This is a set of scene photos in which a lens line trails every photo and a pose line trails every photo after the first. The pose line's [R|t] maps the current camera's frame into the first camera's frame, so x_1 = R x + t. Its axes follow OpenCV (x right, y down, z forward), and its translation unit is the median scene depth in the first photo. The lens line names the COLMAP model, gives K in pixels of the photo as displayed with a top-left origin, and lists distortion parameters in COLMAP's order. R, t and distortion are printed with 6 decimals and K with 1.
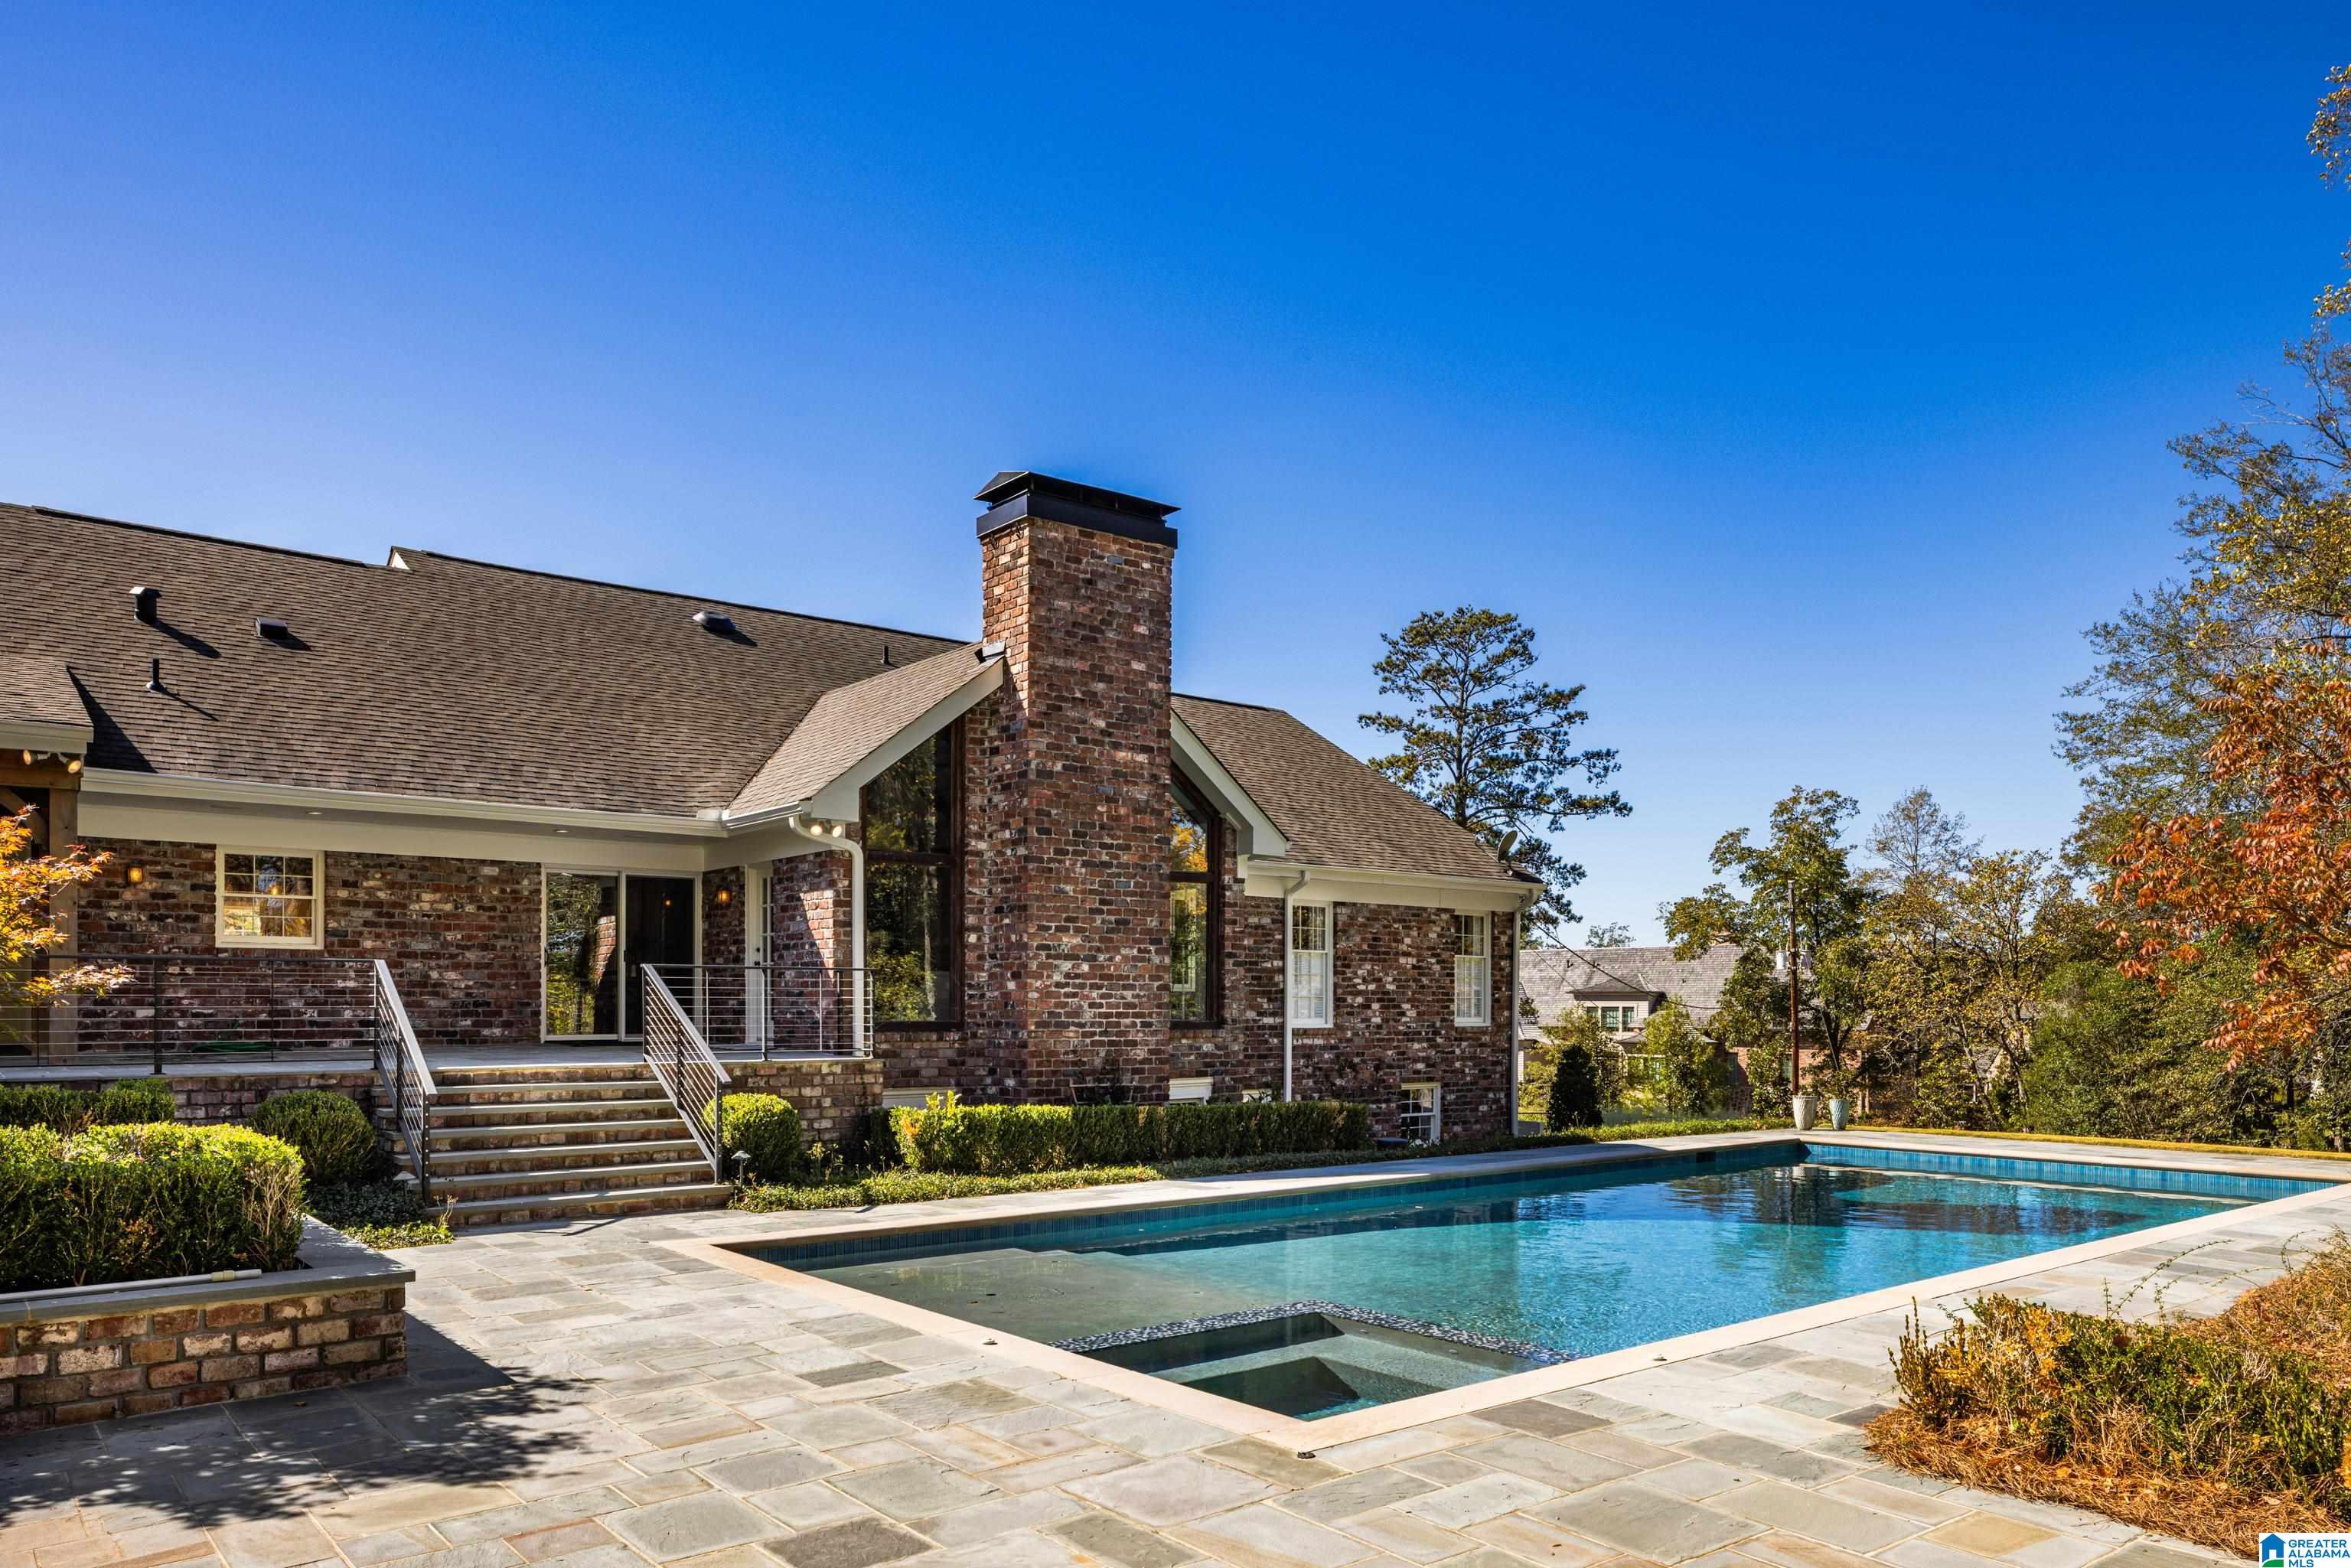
lens RADIAL K [[1577.8, 0, 1177.0], [0, 1577.8, 1011.0], [0, 0, 1]] dist [-0.010043, 0.003428]
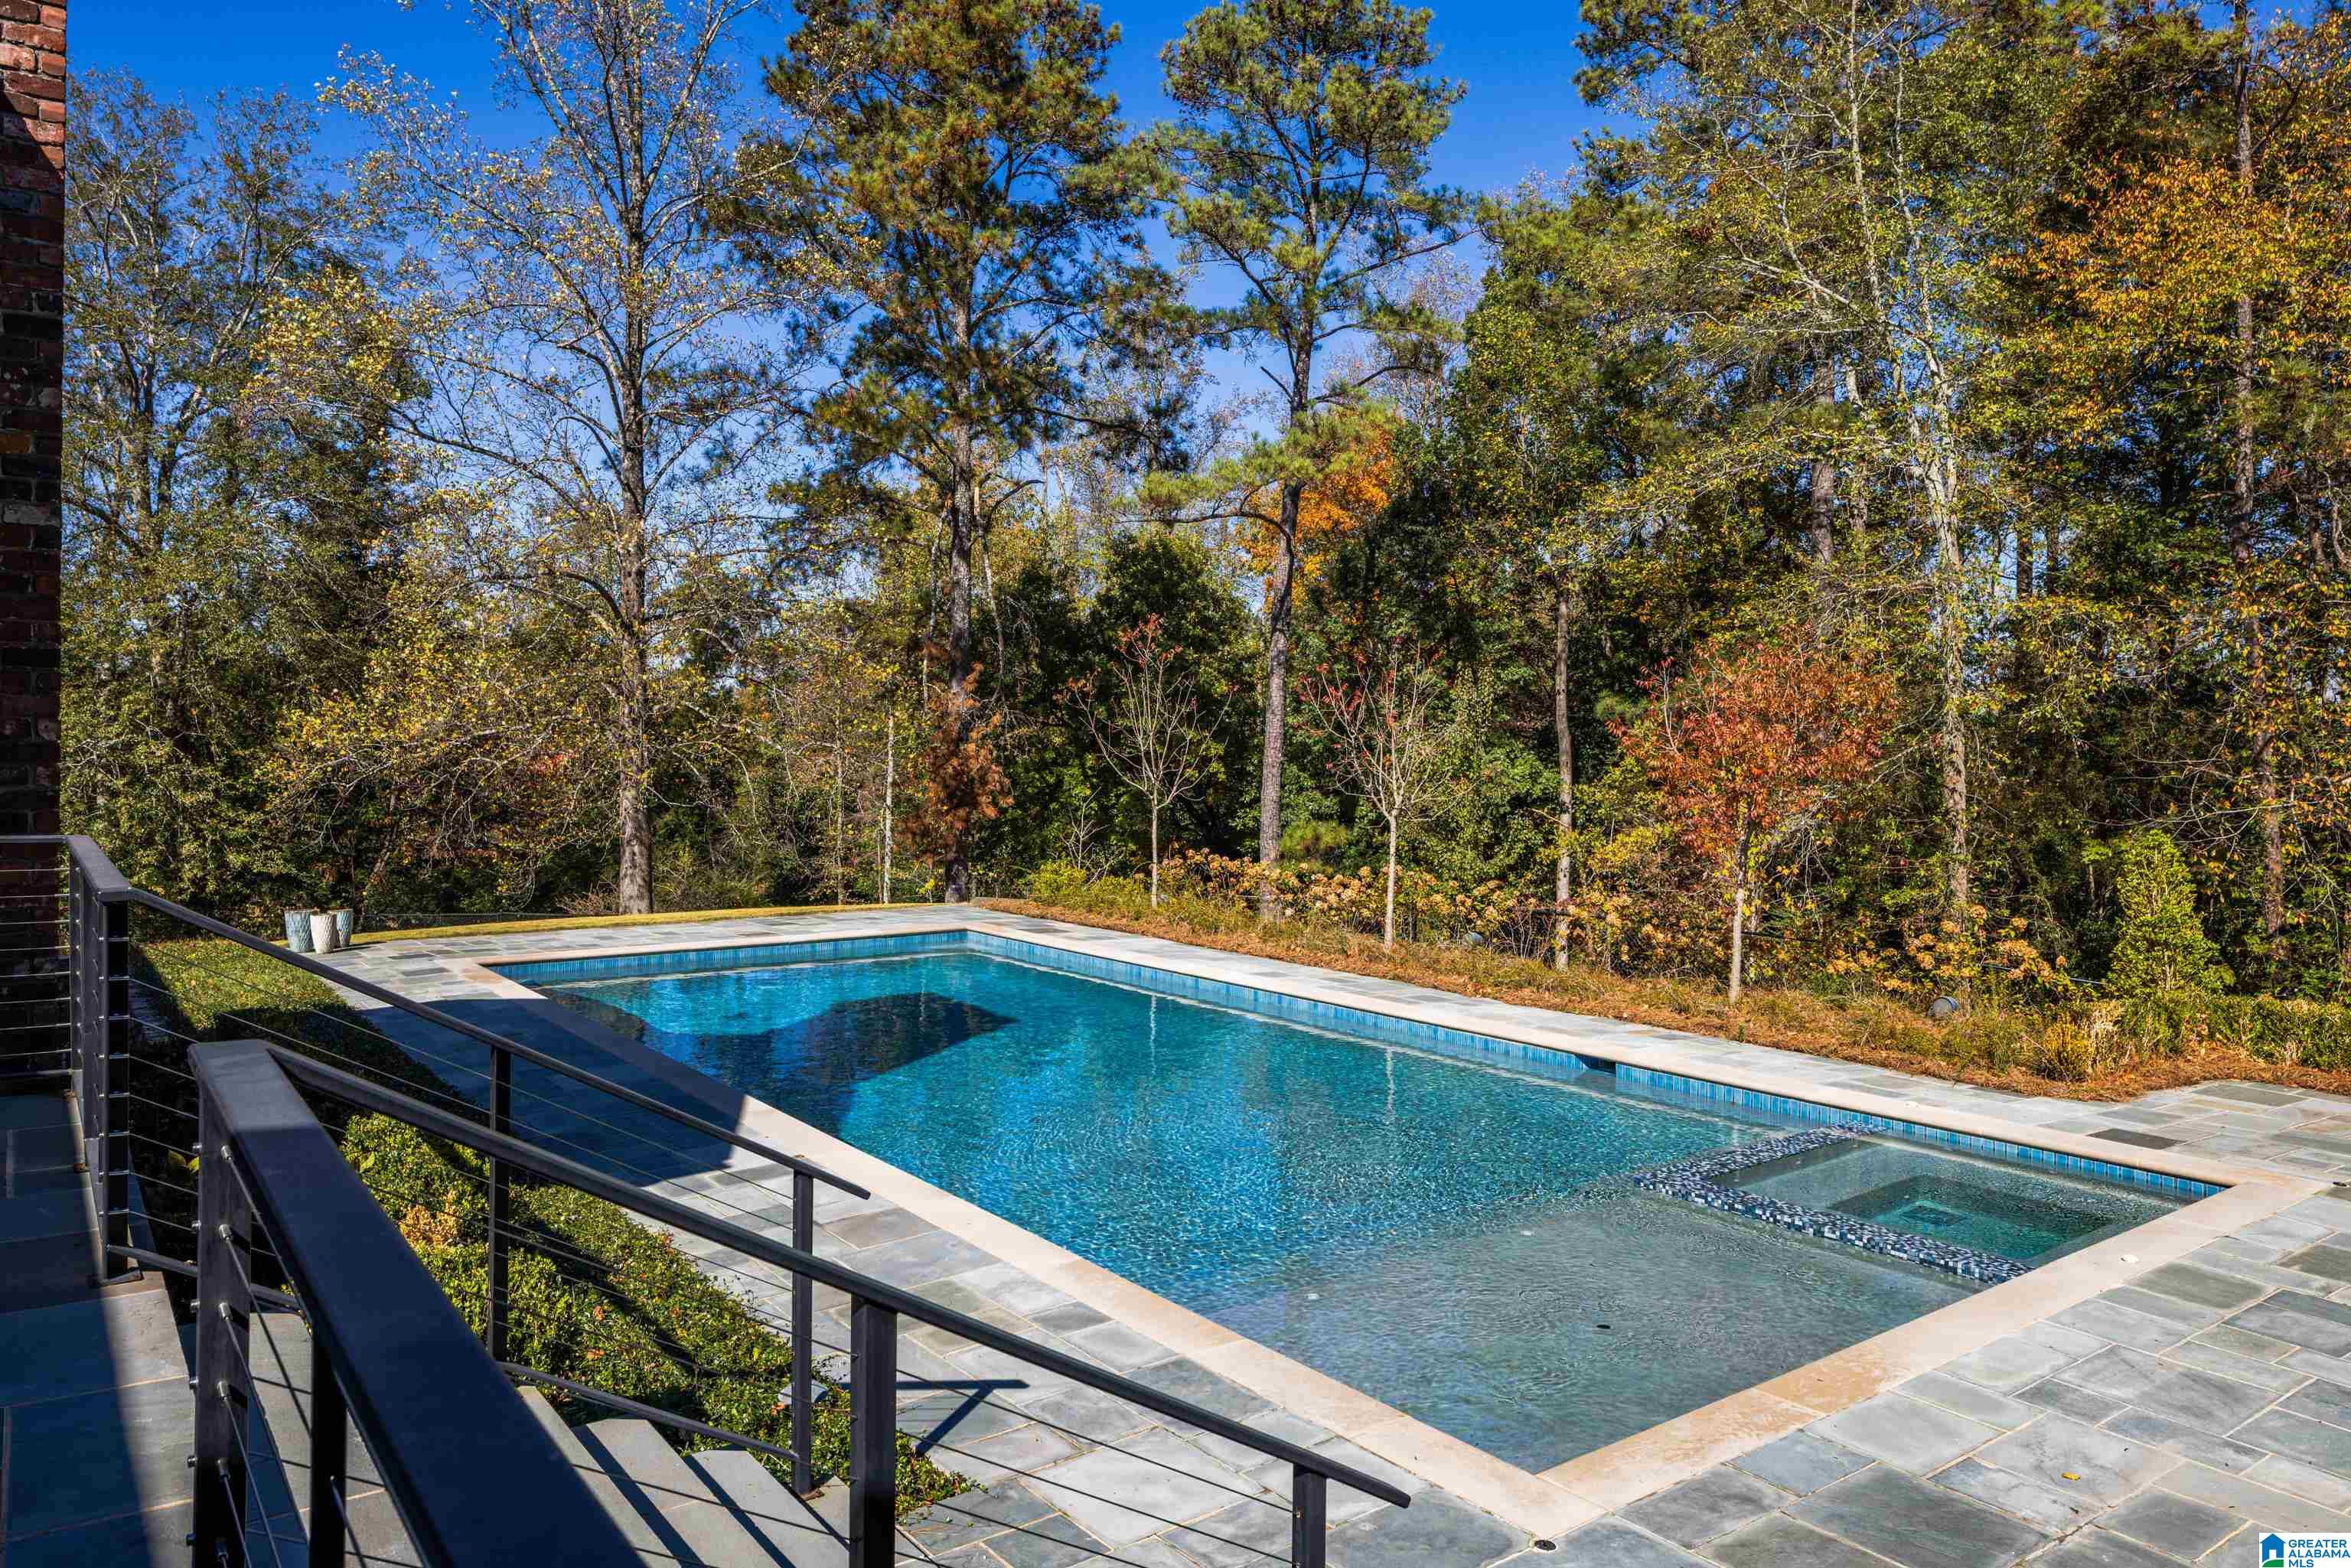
lens RADIAL K [[1577.8, 0, 1178.8], [0, 1577.8, 743.7], [0, 0, 1]] dist [-0.010043, 0.003428]
pose [[0.039557, -0.003766, 0.999210, -0.477100], [-0.003789, 0.999985, 0.003919, -0.044648], [-0.999210, -0.003942, 0.039542, 0.674220]]
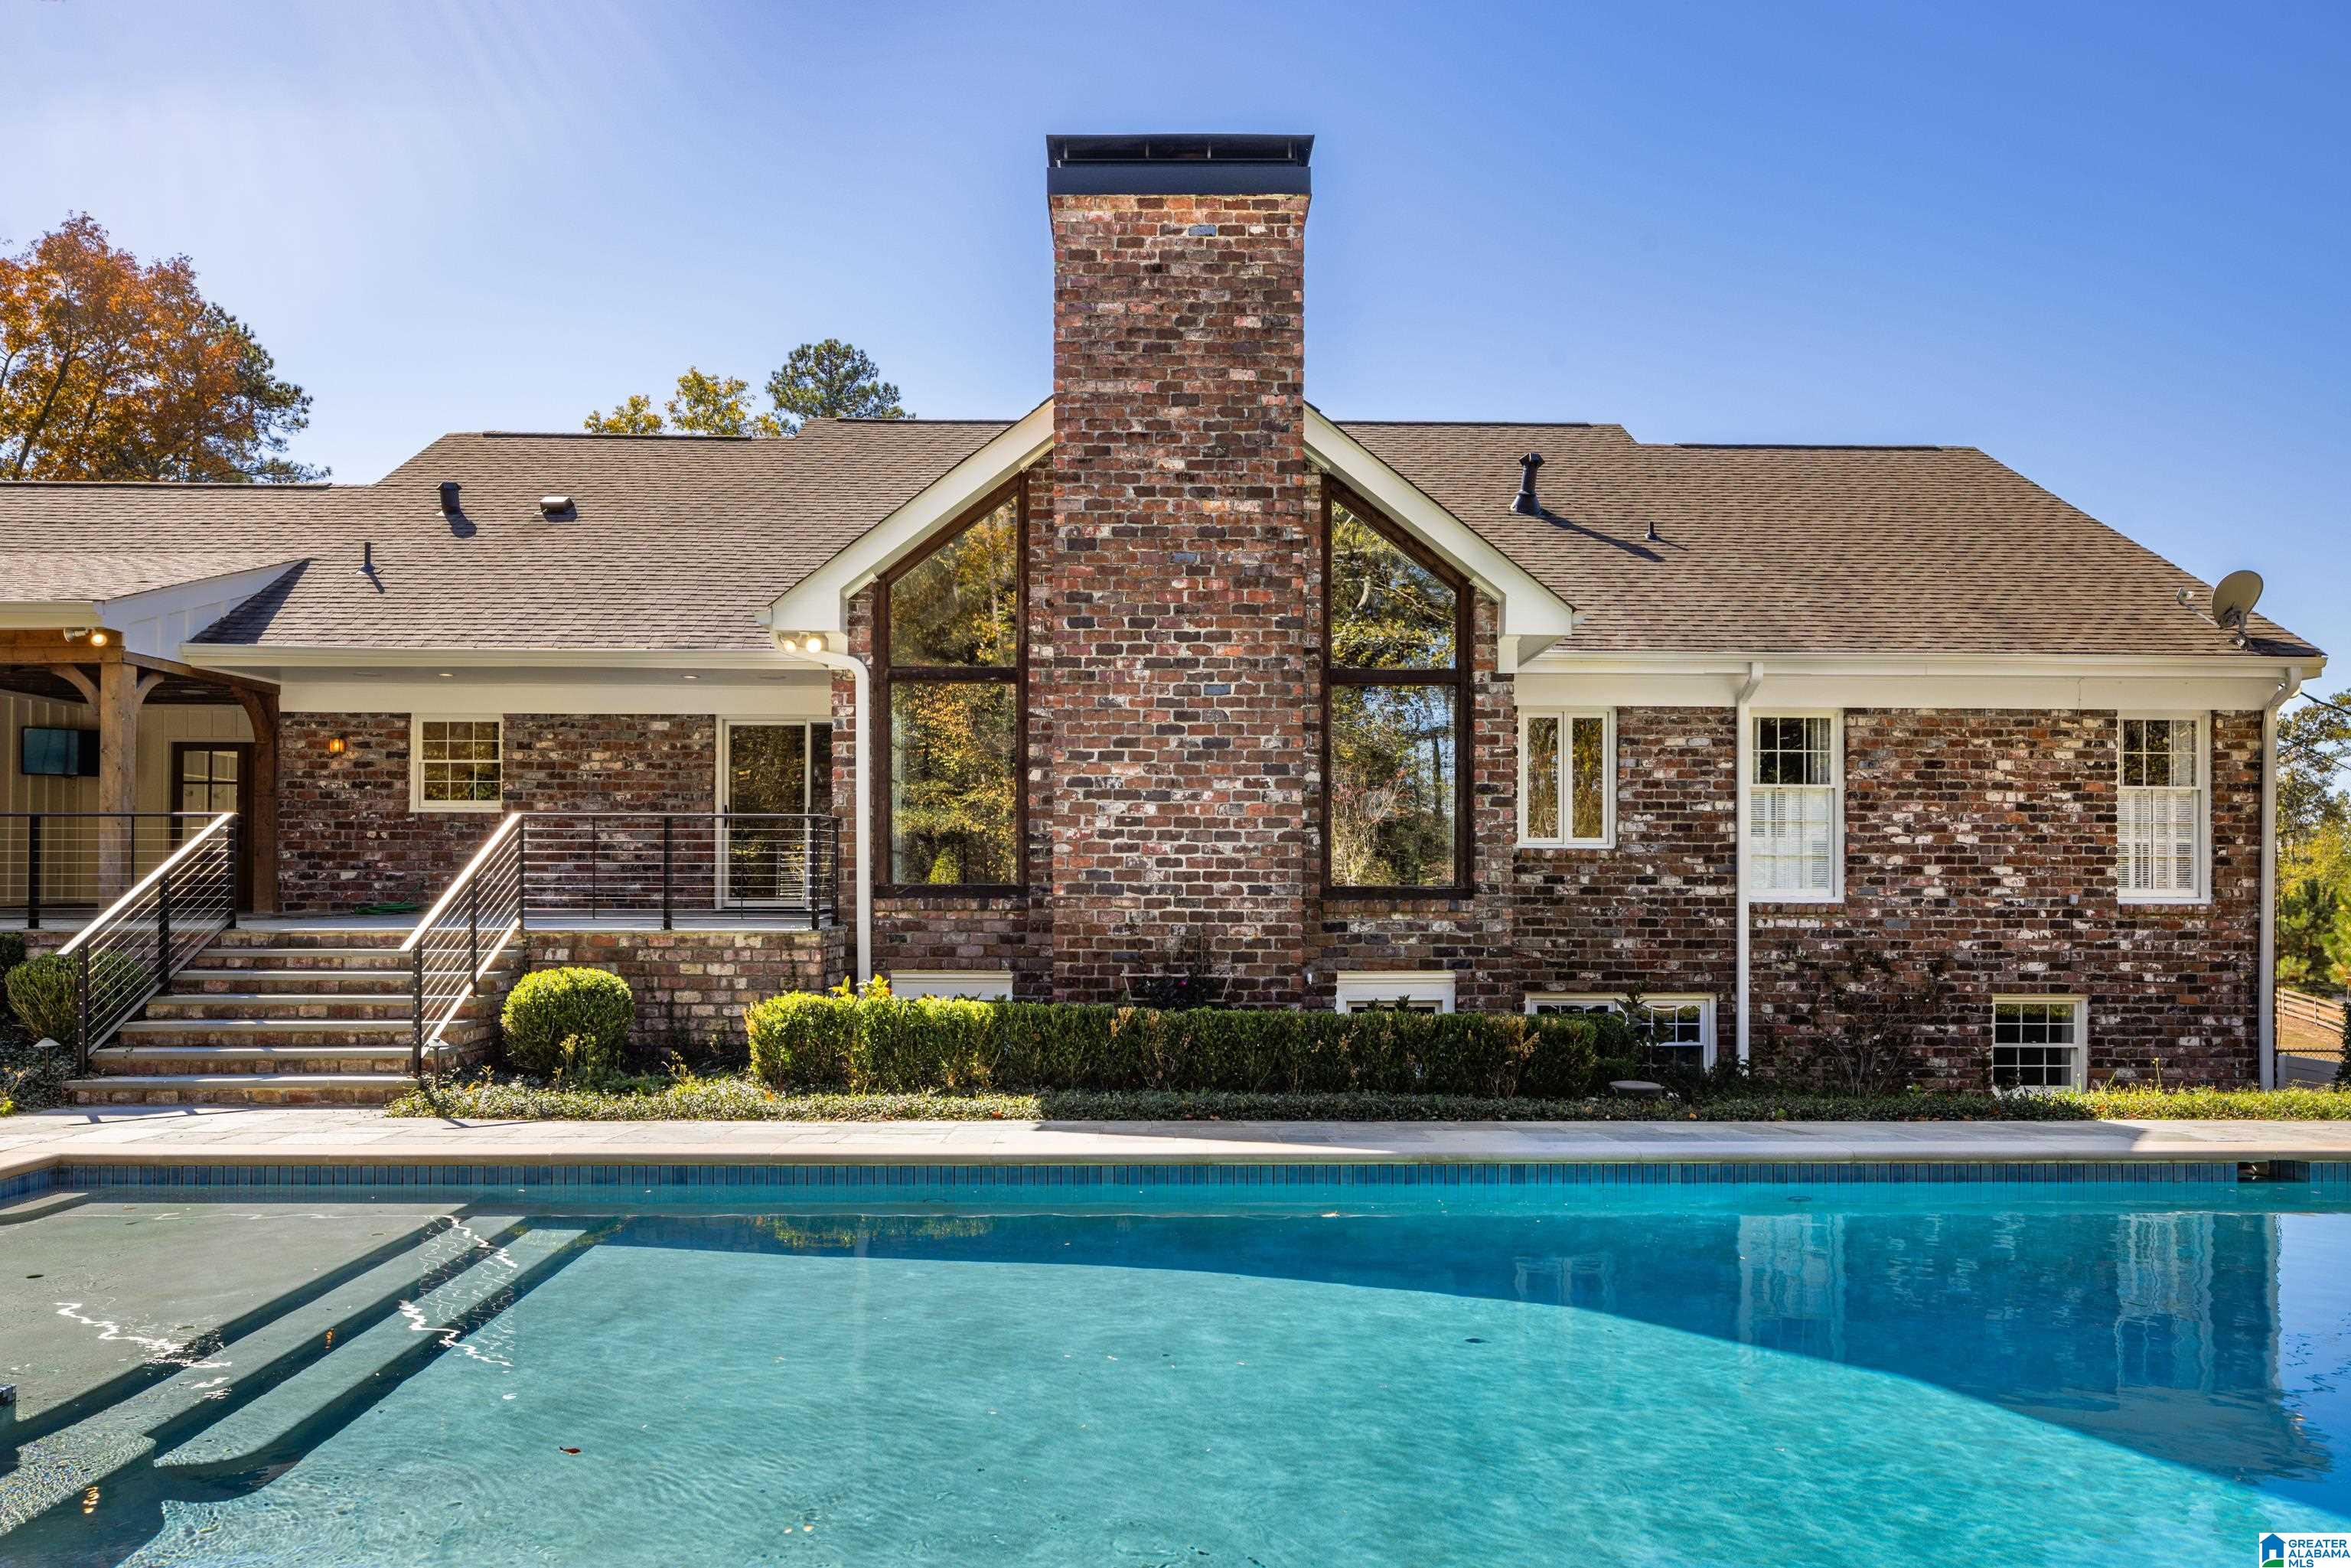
lens RADIAL K [[1577.8, 0, 1181.4], [0, 1577.8, 874.3], [0, 0, 1]] dist [-0.010043, 0.003428]
pose [[0.789825, -0.004865, -0.613313, 0.389000], [-0.003143, 0.999923, -0.011979, 0.010245], [0.613324, 0.011389, 0.789749, 0.447087]]
